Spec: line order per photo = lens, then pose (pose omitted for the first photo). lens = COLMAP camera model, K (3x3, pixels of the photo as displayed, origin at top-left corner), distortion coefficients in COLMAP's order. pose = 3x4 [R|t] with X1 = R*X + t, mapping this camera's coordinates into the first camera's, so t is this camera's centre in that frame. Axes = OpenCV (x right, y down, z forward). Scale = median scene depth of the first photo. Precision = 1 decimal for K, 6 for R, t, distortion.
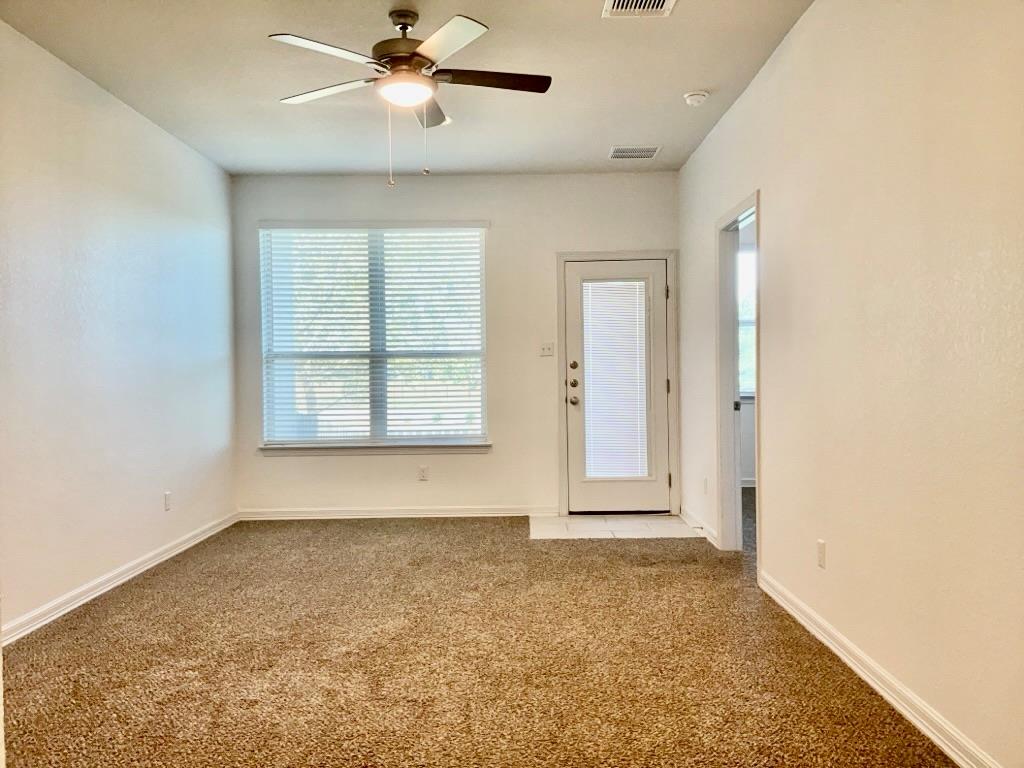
lens RADIAL K [[815.4, 0, 512.0], [0, 815.4, 384.0], [0, 0, 1]] dist [0.135135, -0.224967]
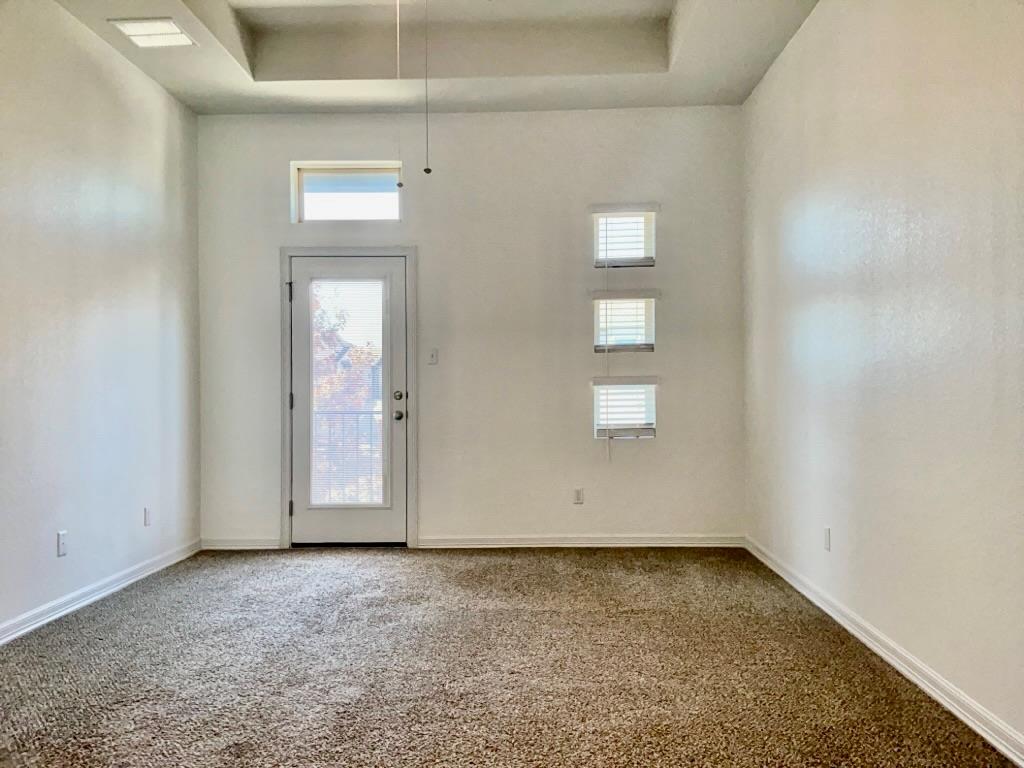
lens RADIAL K [[812.6, 0, 512.0], [0, 812.6, 384.0], [0, 0, 1]] dist [0.137017, -0.268939]
pose [[0.999649, 0.009435, -0.024753, 0.324581], [-0.009554, 0.999943, -0.004682, -0.012654], [0.024708, 0.004917, 0.999683, 0.130302]]
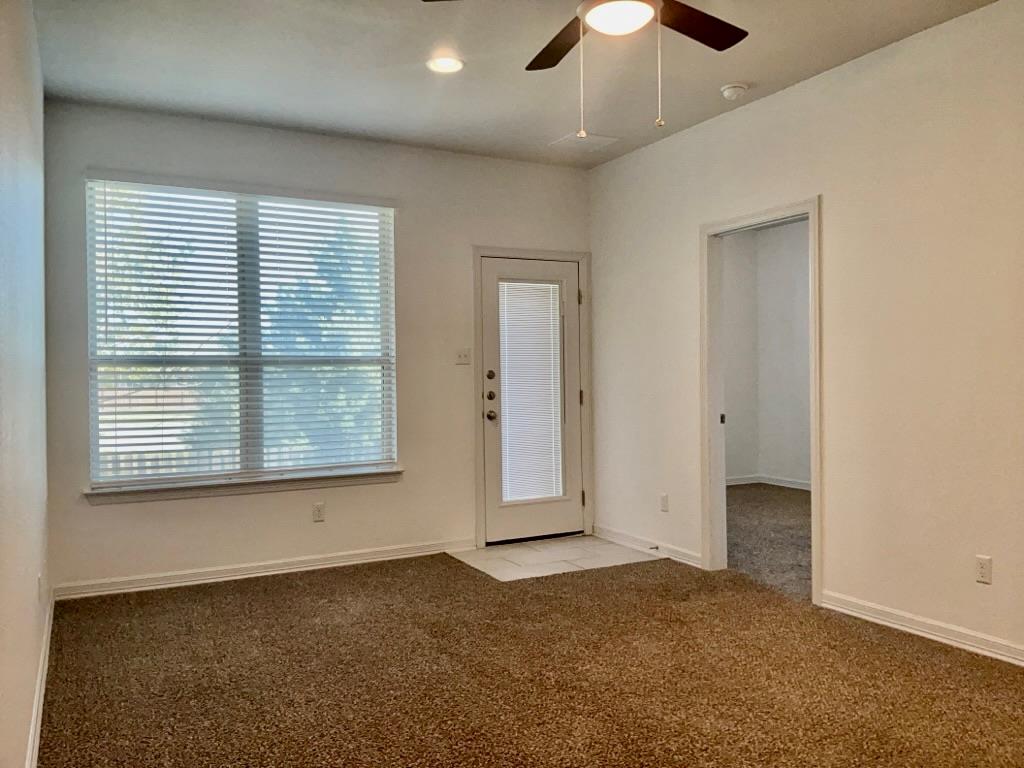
lens RADIAL K [[812.6, 0, 512.0], [0, 812.6, 384.0], [0, 0, 1]] dist [0.137017, -0.268939]
pose [[0.879505, -0.003623, 0.475876, -0.320235], [0.007657, 0.999949, -0.006539, -0.007435], [-0.475828, 0.009394, 0.879488, 0.219506]]
